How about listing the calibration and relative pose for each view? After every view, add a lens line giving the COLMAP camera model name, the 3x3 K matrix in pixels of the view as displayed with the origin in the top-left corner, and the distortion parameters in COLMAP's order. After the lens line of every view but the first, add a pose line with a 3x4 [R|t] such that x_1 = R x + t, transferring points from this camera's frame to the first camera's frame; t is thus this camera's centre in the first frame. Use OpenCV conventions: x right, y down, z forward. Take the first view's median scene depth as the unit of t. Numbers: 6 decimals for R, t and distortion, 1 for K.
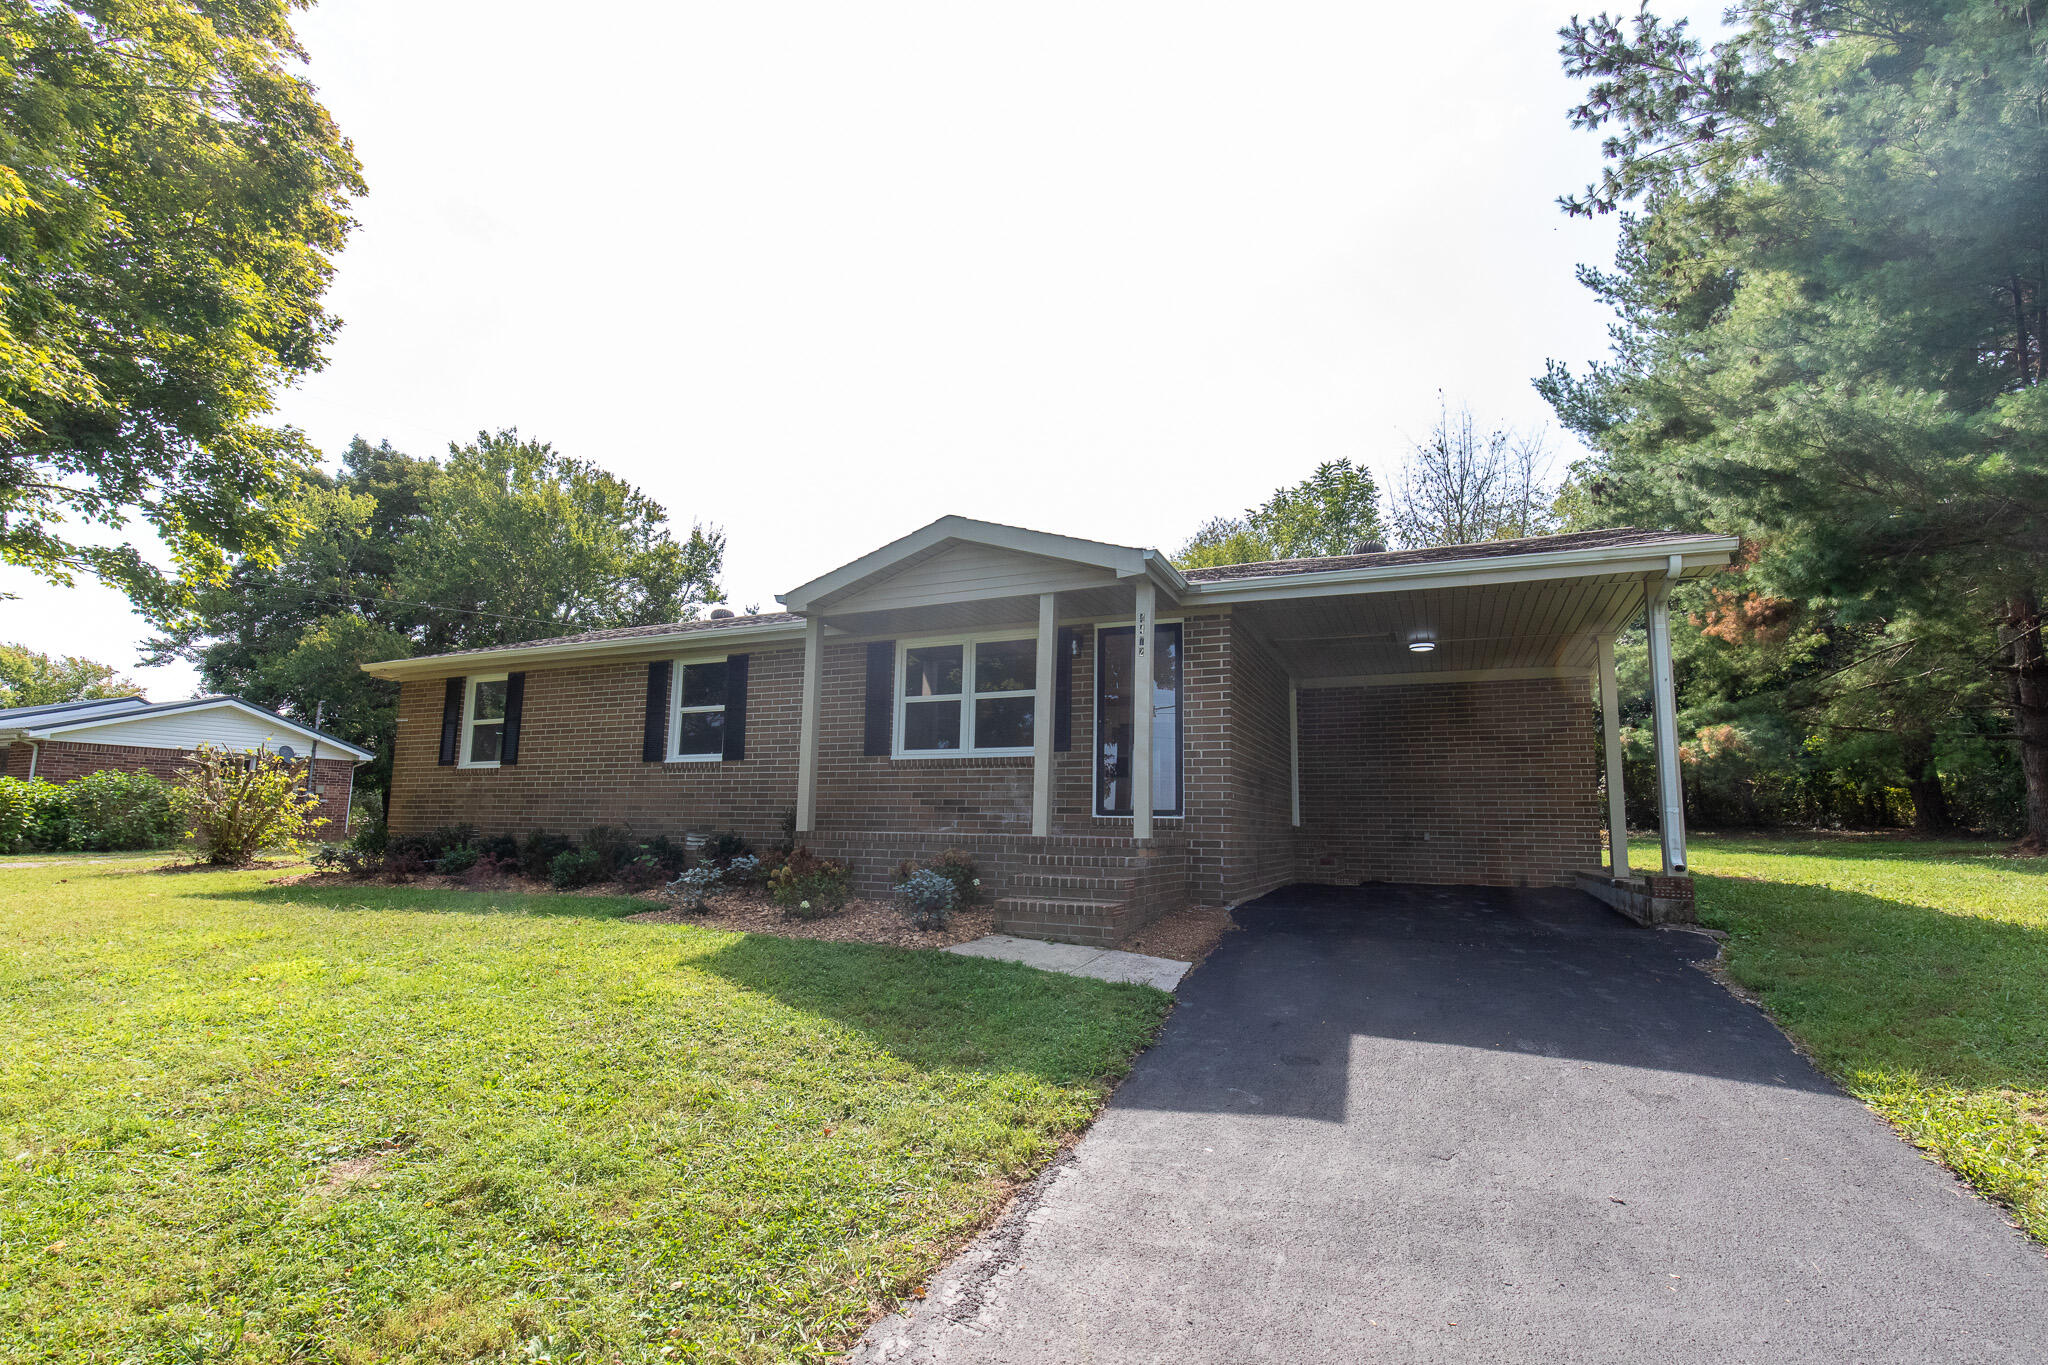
lens RADIAL K [[914.1, 0, 1024.0], [0, 914.1, 682.5], [0, 0, 1]] dist [0.008088, 0.000513]
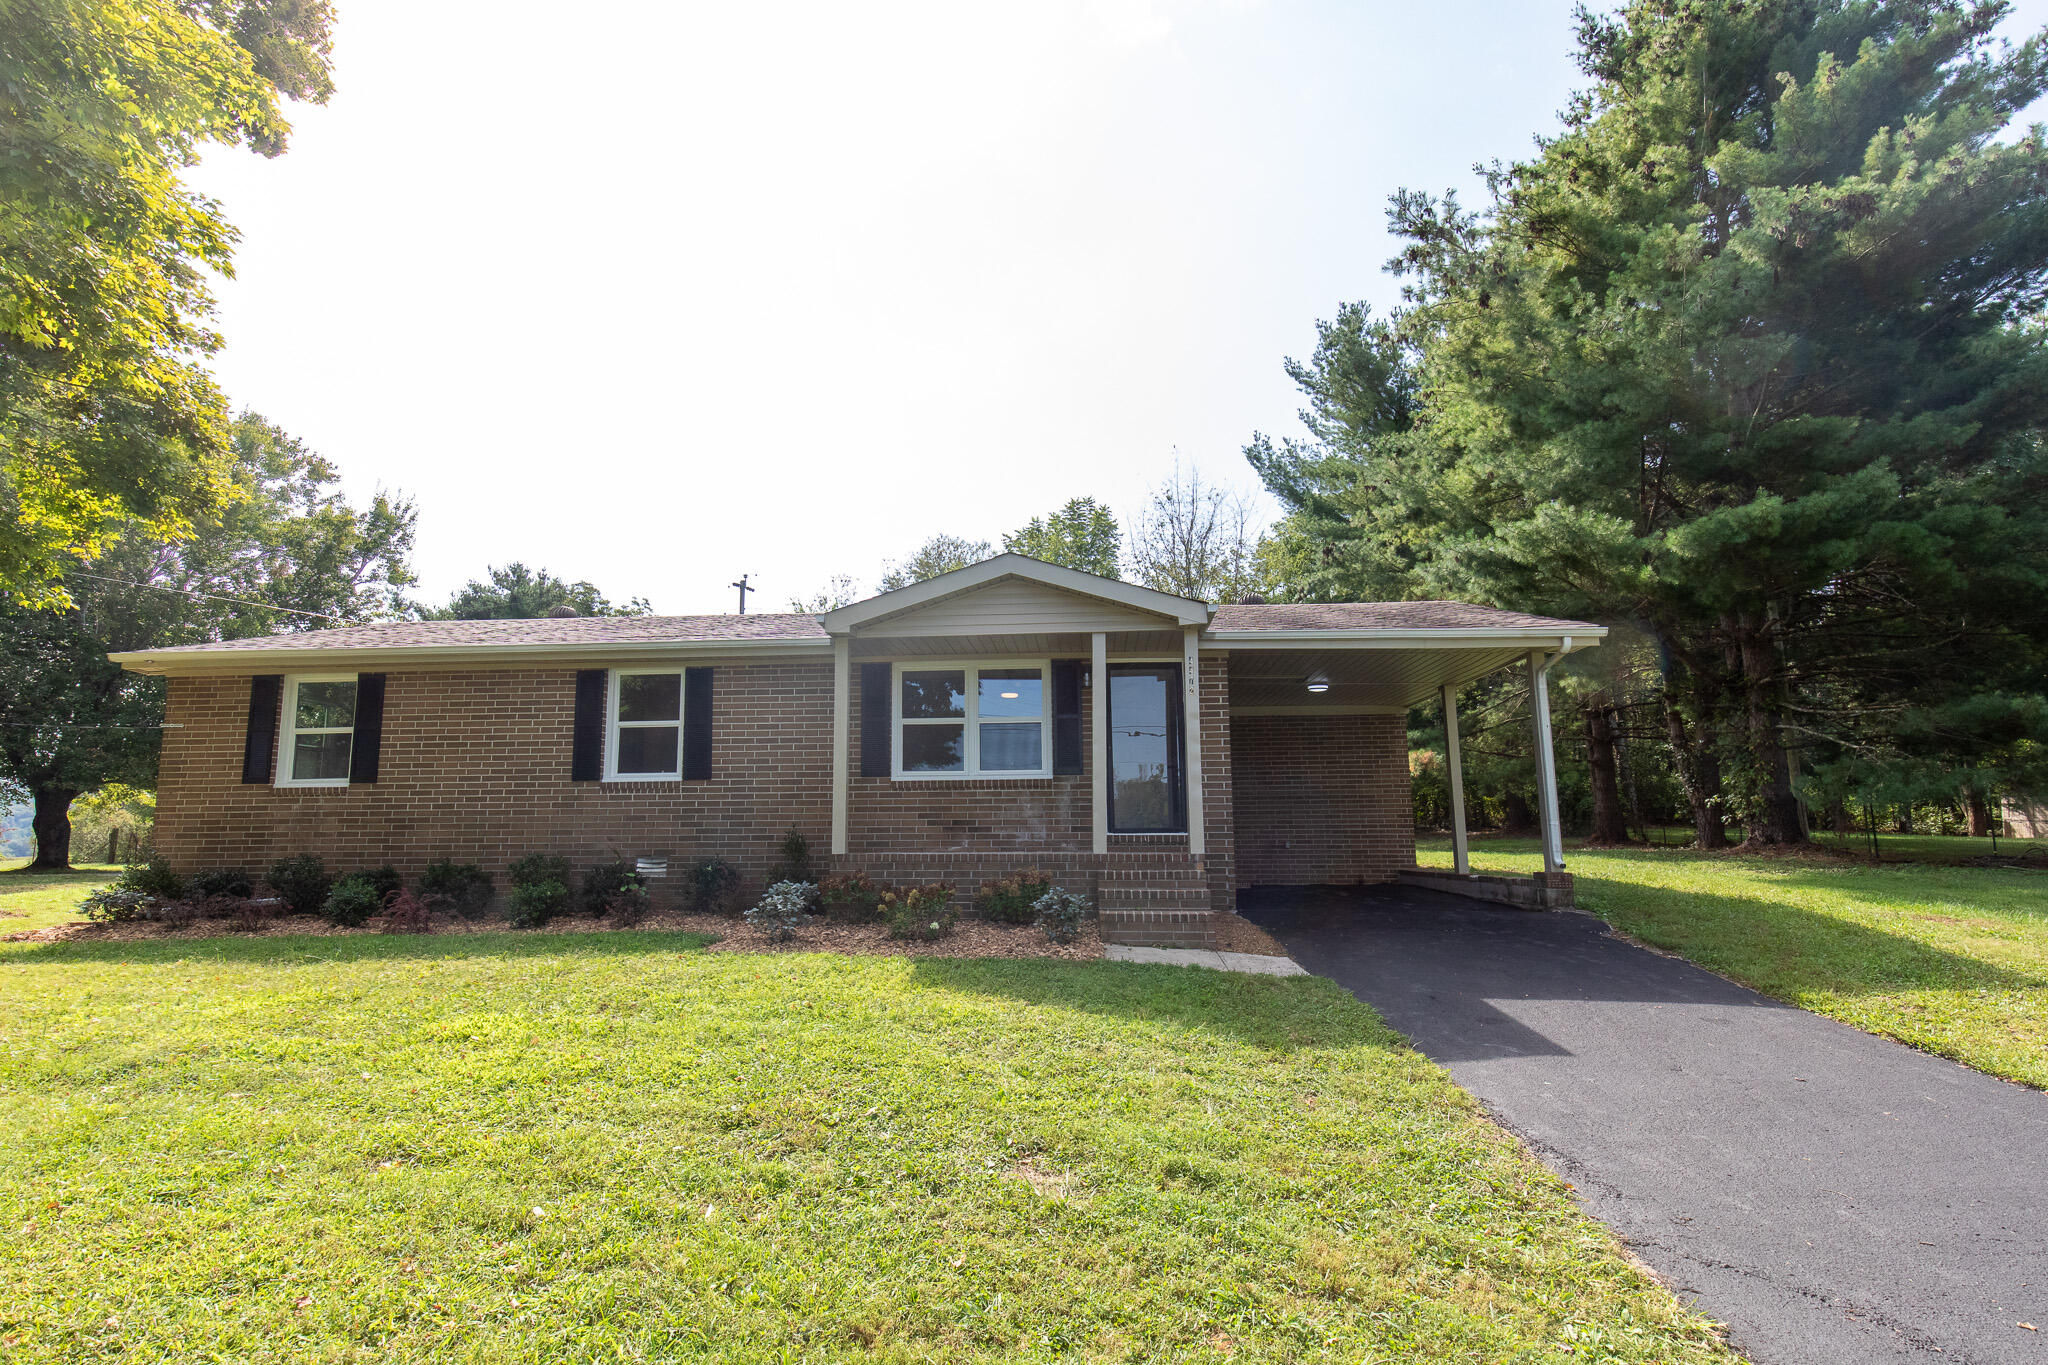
lens RADIAL K [[923.6, 0, 1024.0], [0, 923.6, 682.5], [0, 0, 1]] dist [0.004049, -0.000188]
pose [[0.938371, 0.038860, 0.343438, -0.298705], [-0.035460, 0.999240, -0.016178, -0.010696], [-0.343805, 0.003003, 0.939036, -0.008490]]
